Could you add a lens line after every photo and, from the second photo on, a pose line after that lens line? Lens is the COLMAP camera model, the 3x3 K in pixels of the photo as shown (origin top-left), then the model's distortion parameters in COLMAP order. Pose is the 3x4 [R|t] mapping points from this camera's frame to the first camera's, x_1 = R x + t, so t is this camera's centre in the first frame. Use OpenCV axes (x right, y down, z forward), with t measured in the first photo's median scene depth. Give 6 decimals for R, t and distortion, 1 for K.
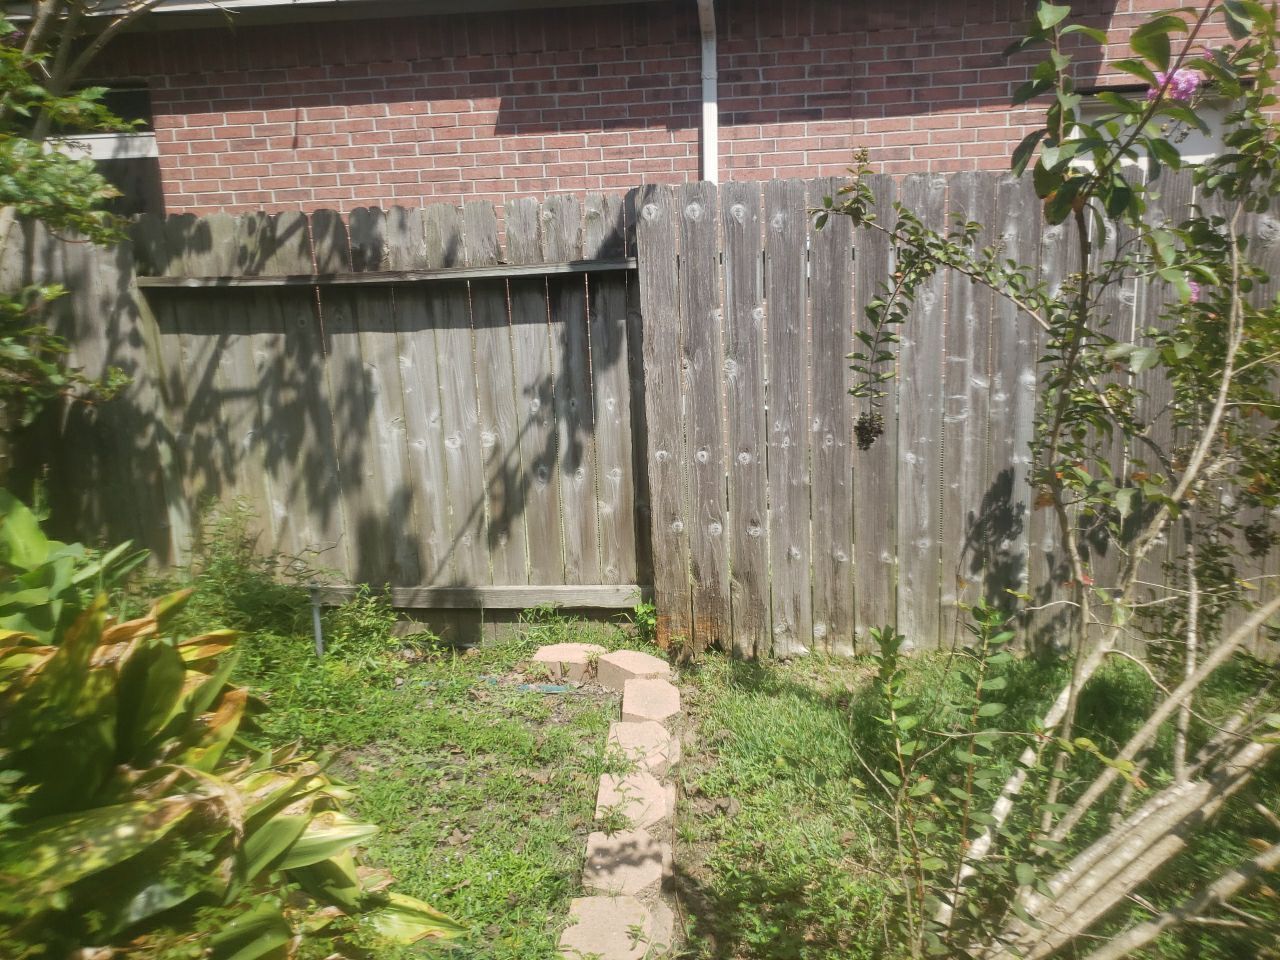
lens RADIAL K [[1035.9, 0, 641.8], [0, 1035.9, 484.0], [0, 0, 1]] dist [0.002204, -0.000220]
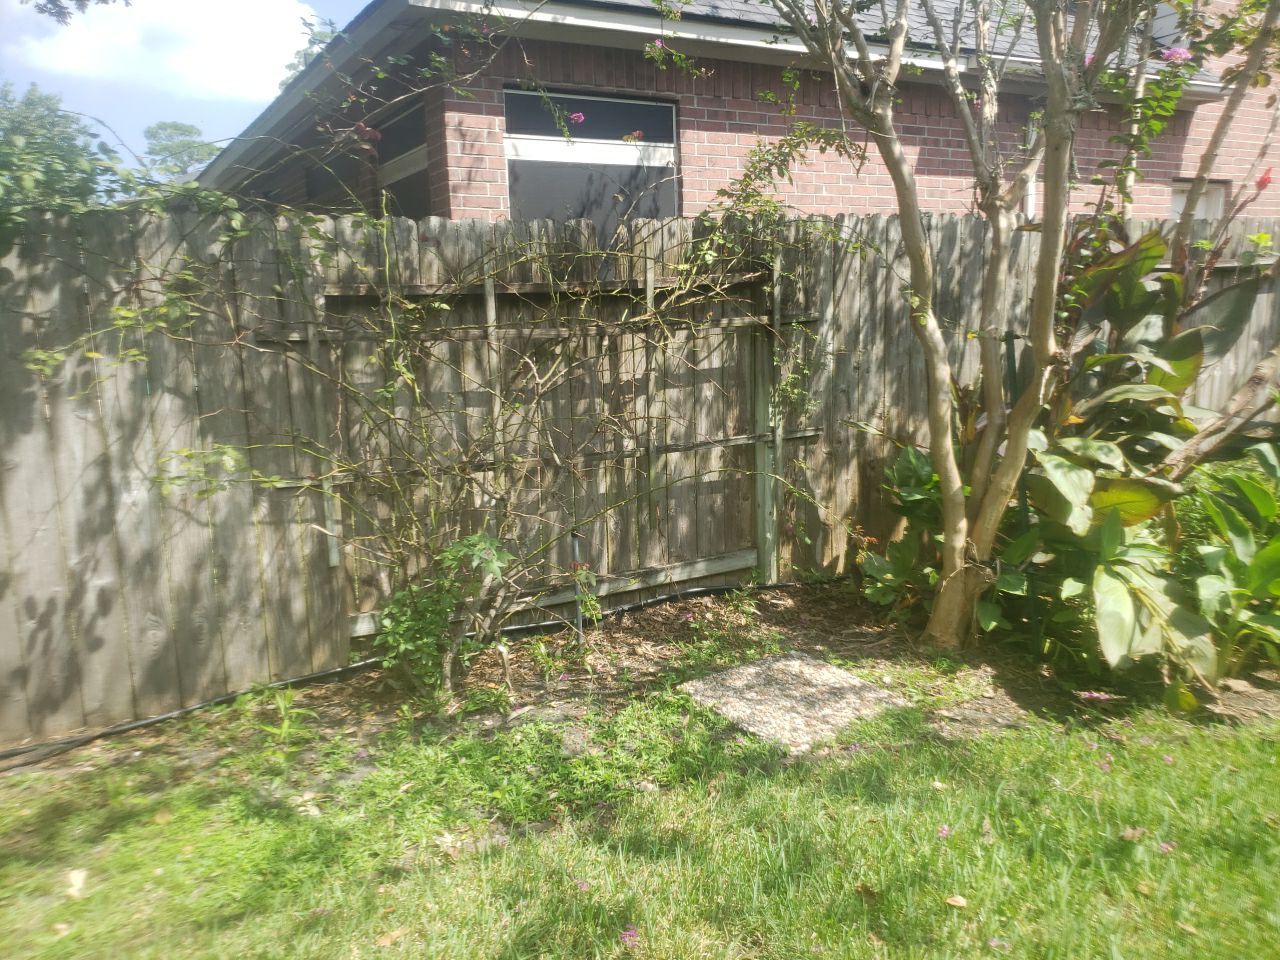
lens RADIAL K [[1018.1, 0, 642.6], [0, 1018.1, 470.9], [0, 0, 1]] dist [-0.008869, 0.049676]
pose [[0.789465, -0.092727, 0.606751, -1.240937], [0.134719, 0.990596, -0.023900, 0.015493], [-0.598829, 0.100610, 0.794532, 0.232857]]
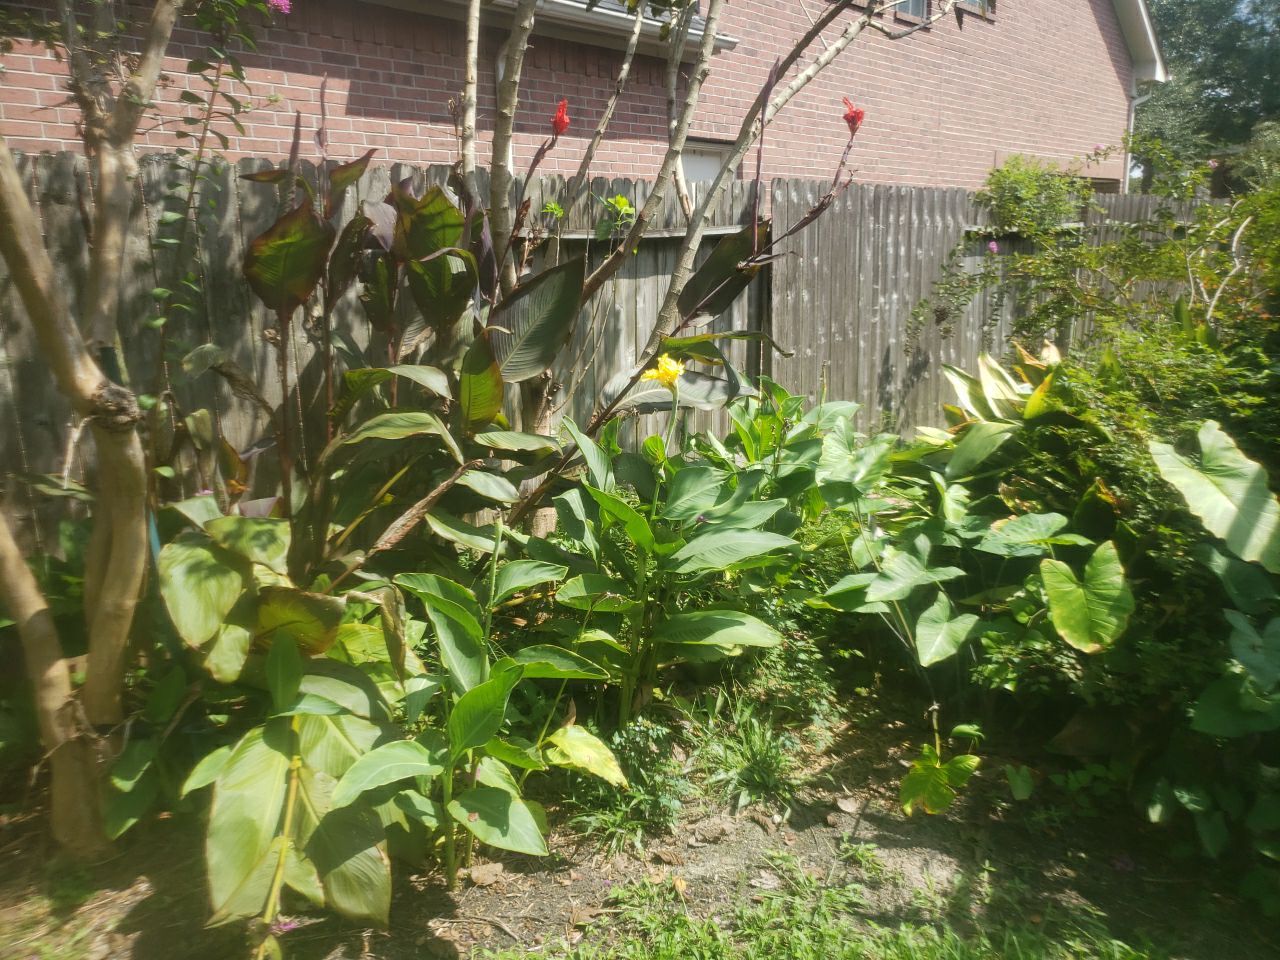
lens RADIAL K [[1018.1, 0, 642.6], [0, 1018.1, 470.9], [0, 0, 1]] dist [-0.008869, 0.049676]
pose [[0.552970, -0.158619, 0.817964, -0.888386], [0.184093, 0.980709, 0.065726, 0.002292], [-0.812610, 0.114237, 0.571503, 0.215948]]
